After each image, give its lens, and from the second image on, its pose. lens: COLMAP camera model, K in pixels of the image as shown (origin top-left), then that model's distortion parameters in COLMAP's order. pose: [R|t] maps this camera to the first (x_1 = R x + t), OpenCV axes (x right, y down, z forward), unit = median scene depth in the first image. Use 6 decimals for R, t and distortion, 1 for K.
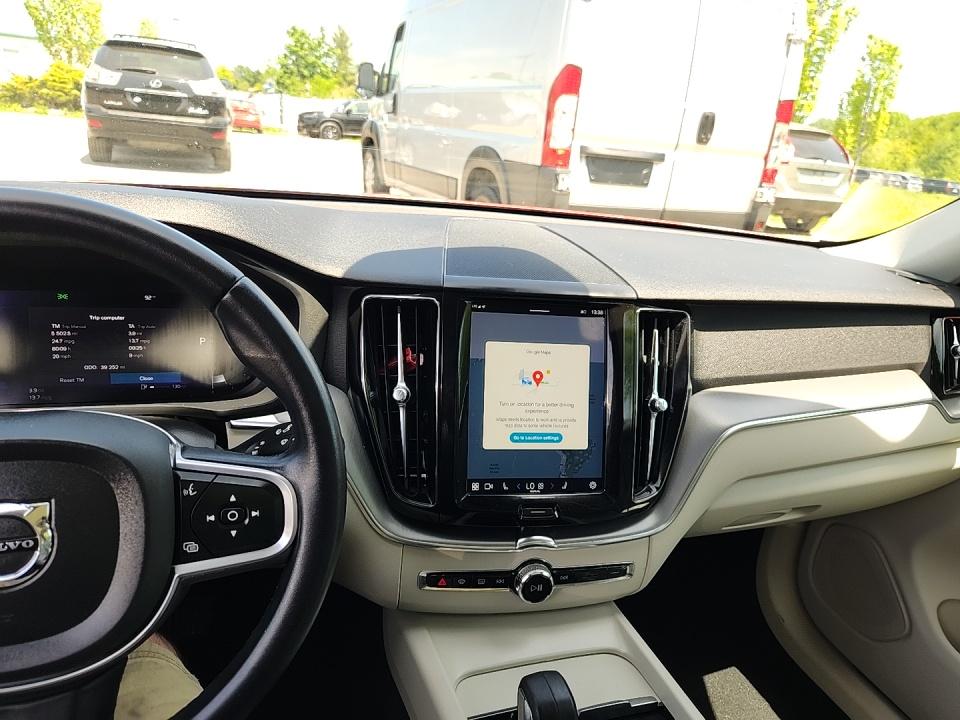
lens RADIAL K [[679.0, 0, 488.5], [0, 679.0, 360.5], [0, 0, 1]] dist [0.019528, -0.010502]
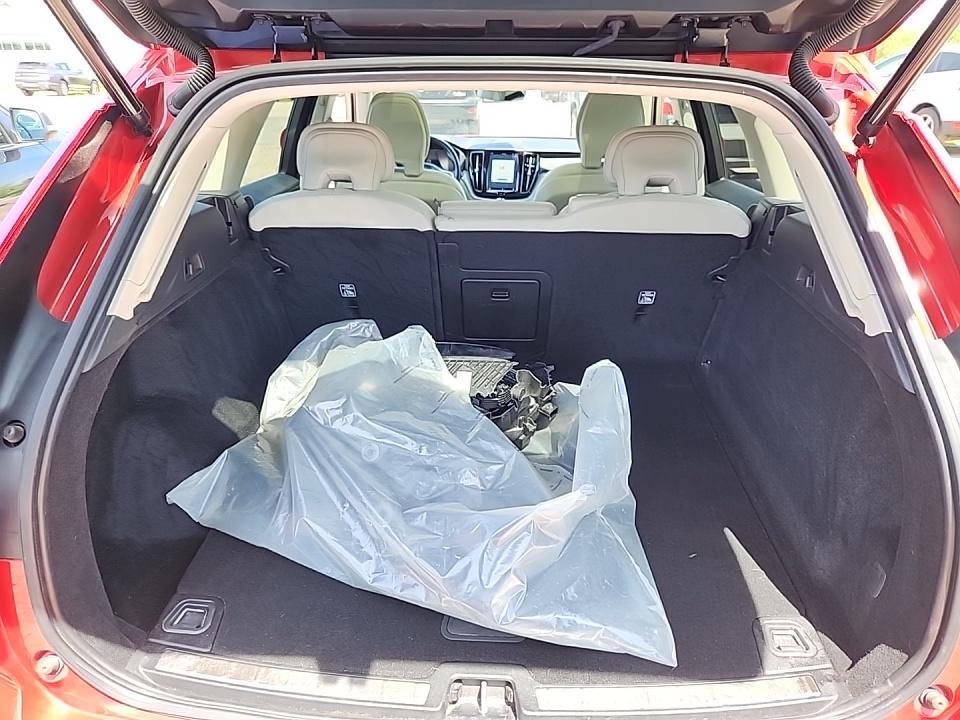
lens RADIAL K [[679.0, 0, 477.3], [0, 679.0, 362.5], [0, 0, 1]] dist [0.019528, -0.010502]
pose [[0.929917, 0.050712, -0.364257, 1.813038], [-0.029045, 0.997481, 0.064718, 1.155958], [0.366621, -0.049603, 0.929047, -3.865382]]
